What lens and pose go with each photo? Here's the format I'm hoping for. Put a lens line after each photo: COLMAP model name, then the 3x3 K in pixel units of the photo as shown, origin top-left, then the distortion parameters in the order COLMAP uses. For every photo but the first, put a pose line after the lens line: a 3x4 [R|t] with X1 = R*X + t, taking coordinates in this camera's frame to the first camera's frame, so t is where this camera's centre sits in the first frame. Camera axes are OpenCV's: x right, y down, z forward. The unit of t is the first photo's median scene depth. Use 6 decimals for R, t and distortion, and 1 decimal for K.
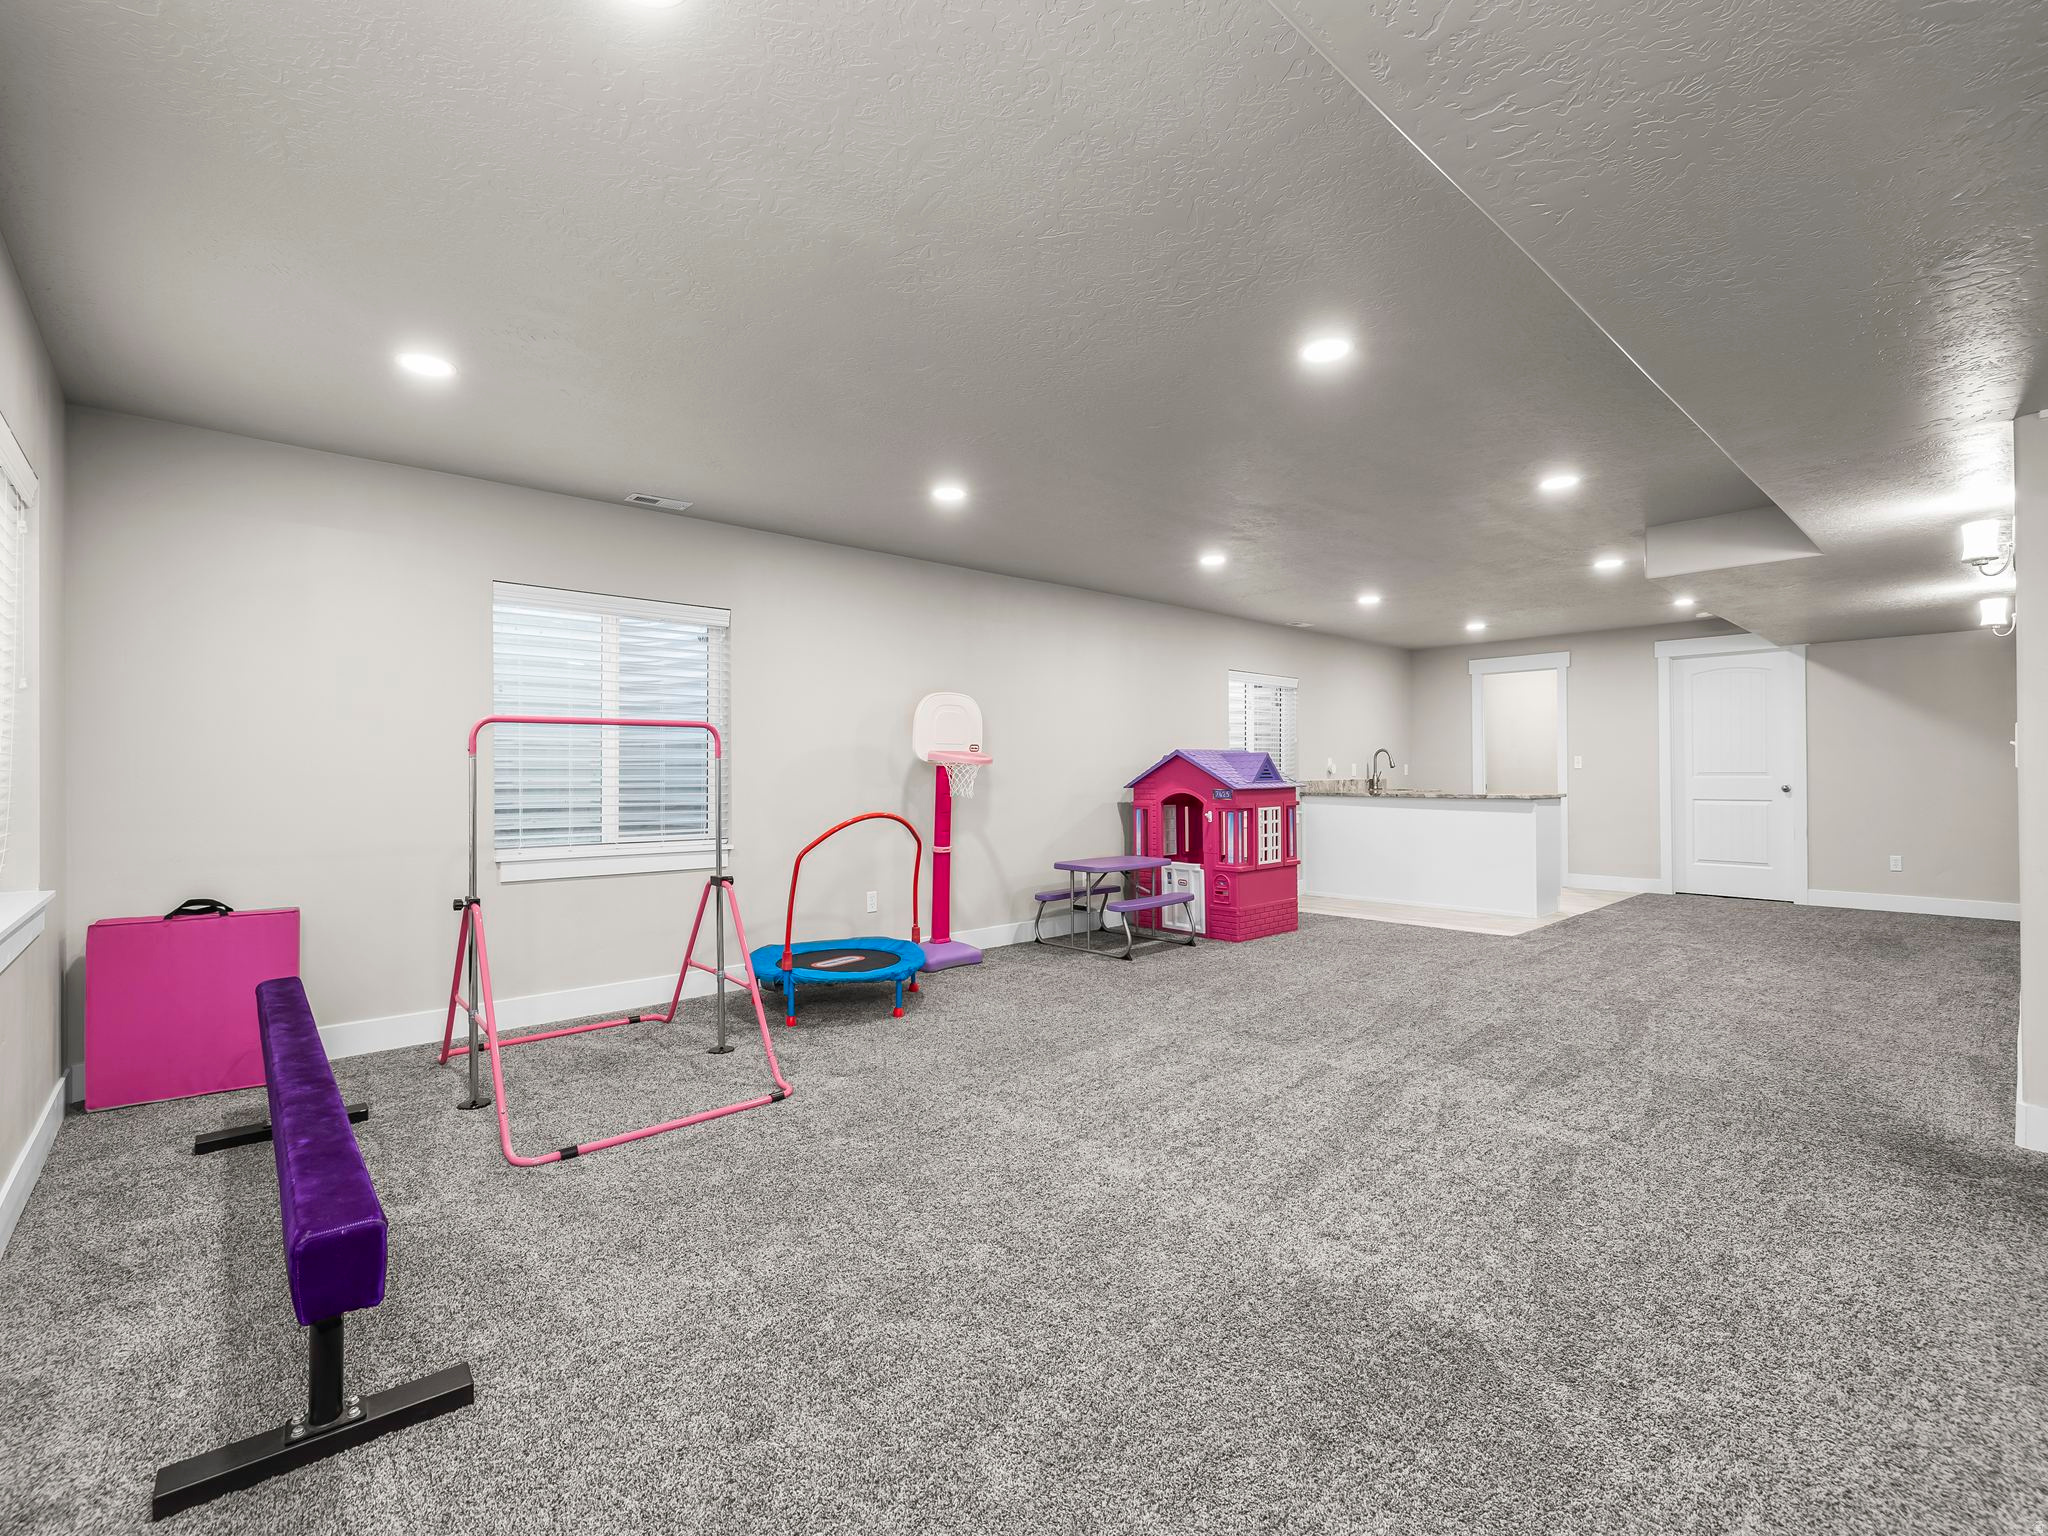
lens RADIAL K [[885.6, 0, 1024.0], [0, 885.6, 768.0], [0, 0, 1]] dist [0.000756, 0.000102]
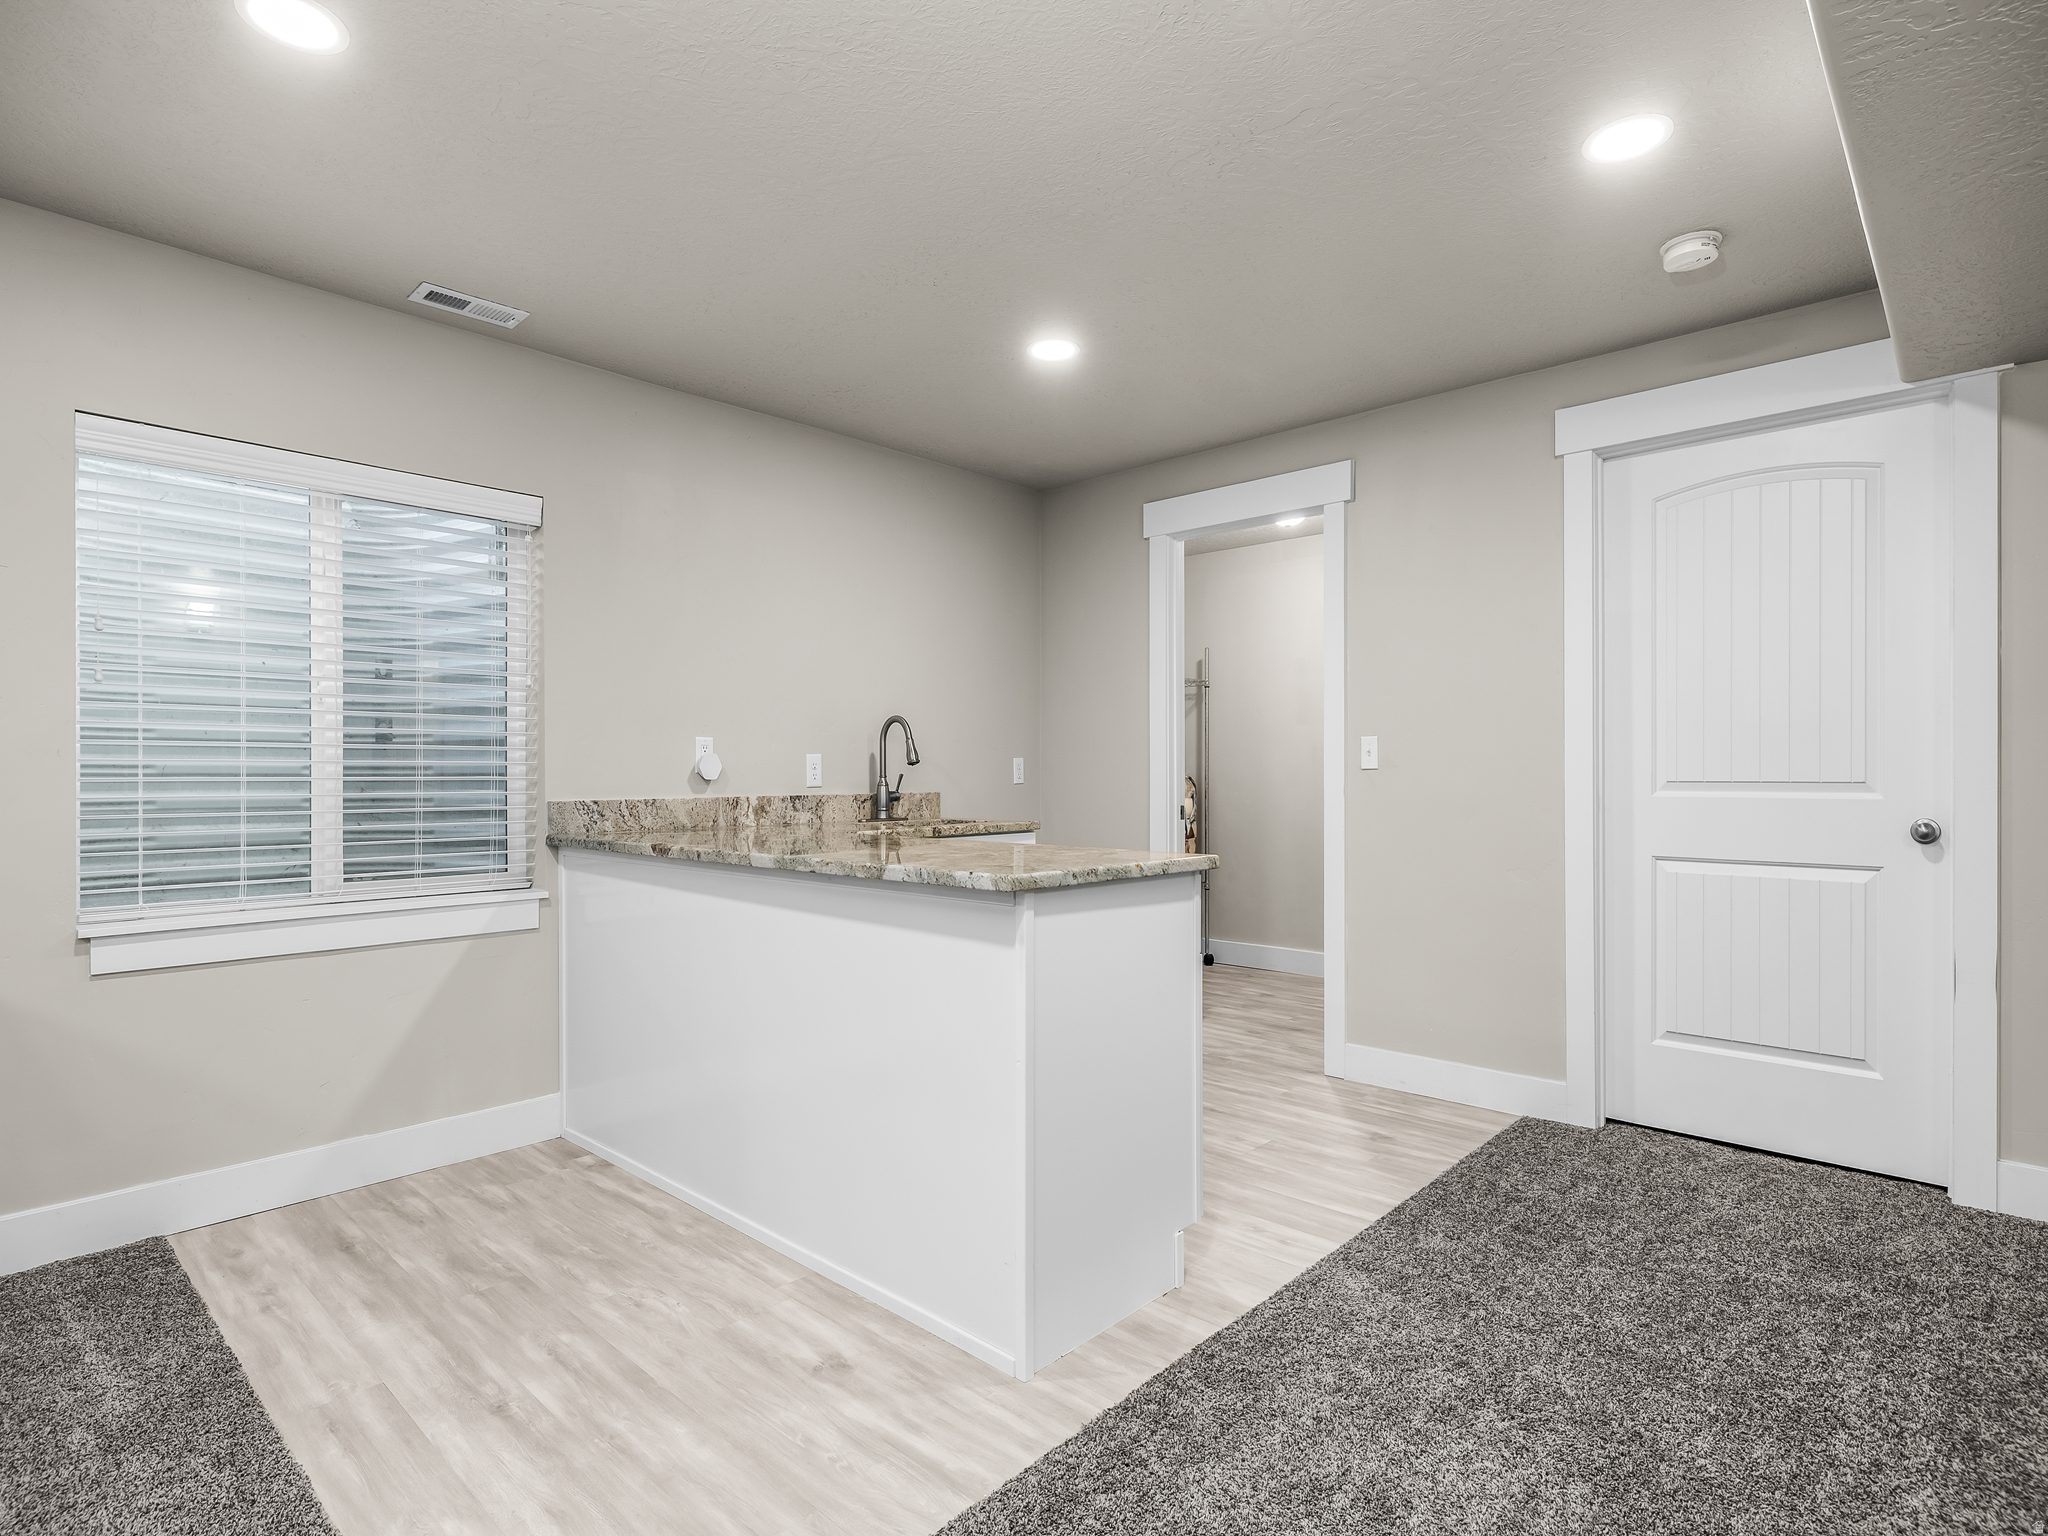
lens RADIAL K [[1057.7, 0, 1024.0], [0, 1057.7, 768.0], [0, 0, 1]] dist [0.001102, 0.000136]
pose [[0.996100, 0.003919, 0.088148, 0.463396], [-0.004274, 0.999984, 0.003836, -0.000399], [-0.088132, -0.004198, 0.996100, 0.598021]]
